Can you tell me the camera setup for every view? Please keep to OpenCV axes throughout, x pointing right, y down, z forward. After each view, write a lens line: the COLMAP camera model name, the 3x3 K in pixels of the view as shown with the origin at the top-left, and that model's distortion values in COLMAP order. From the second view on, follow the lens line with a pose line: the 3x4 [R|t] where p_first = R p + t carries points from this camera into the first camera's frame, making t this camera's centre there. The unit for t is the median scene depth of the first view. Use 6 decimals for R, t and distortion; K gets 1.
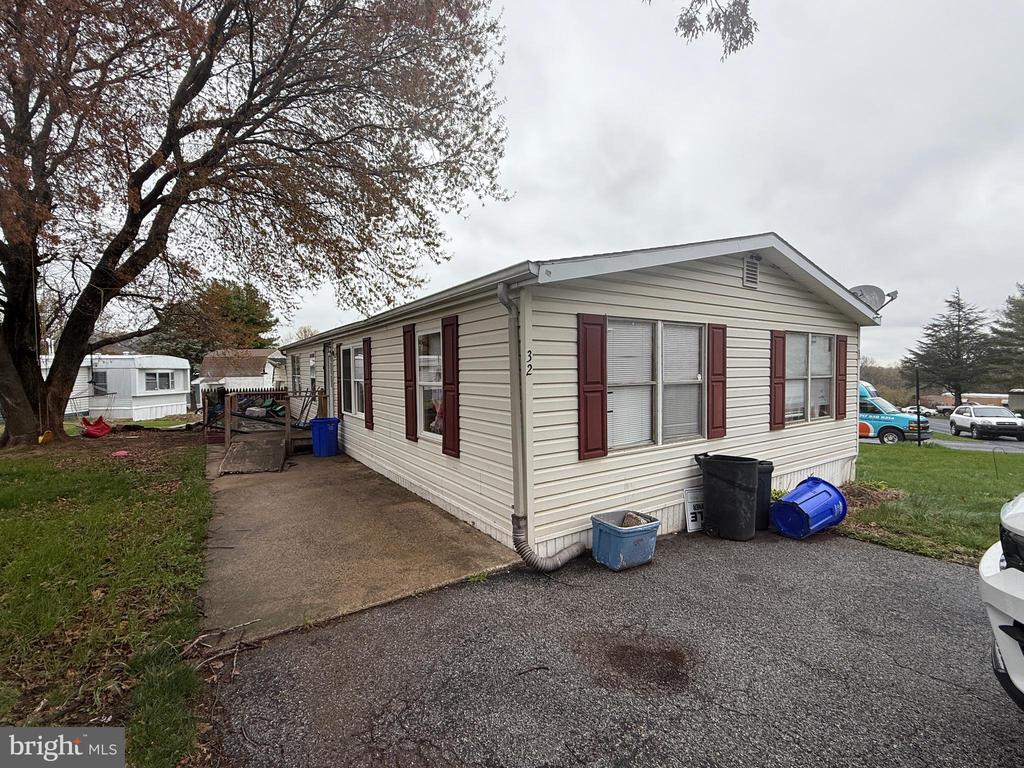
lens RADIAL K [[448.7, 0, 509.4], [0, 448.7, 386.6], [0, 0, 1]] dist [-0.001923, -0.000153]
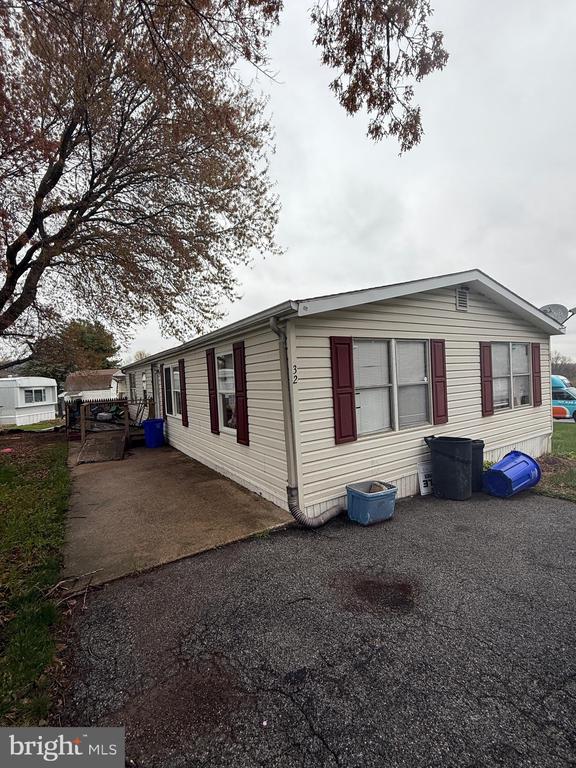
lens RADIAL K [[336.5, 0, 286.9], [0, 336.5, 385.8], [0, 0, 1]] dist [-0.001923, -0.000153]
pose [[0.999014, -0.038837, -0.021520, 0.028806], [0.038590, 0.999186, -0.011771, -0.005185], [0.021960, 0.010928, 0.999699, -0.015674]]
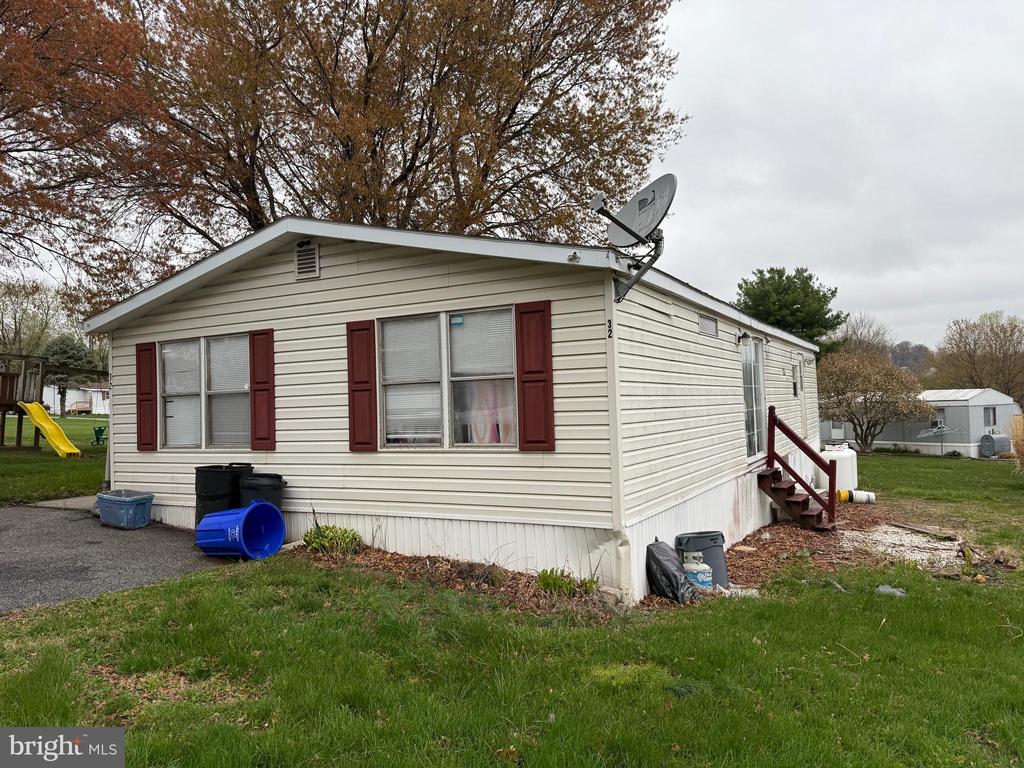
lens RADIAL K [[720.6, 0, 511.9], [0, 720.6, 379.6], [0, 0, 1]] dist [-0.011273, -0.002929]
pose [[0.491181, -0.016130, -0.870908, 2.027781], [0.012485, 0.999856, -0.011478, -0.009883], [0.870968, -0.005235, 0.491312, 0.705575]]
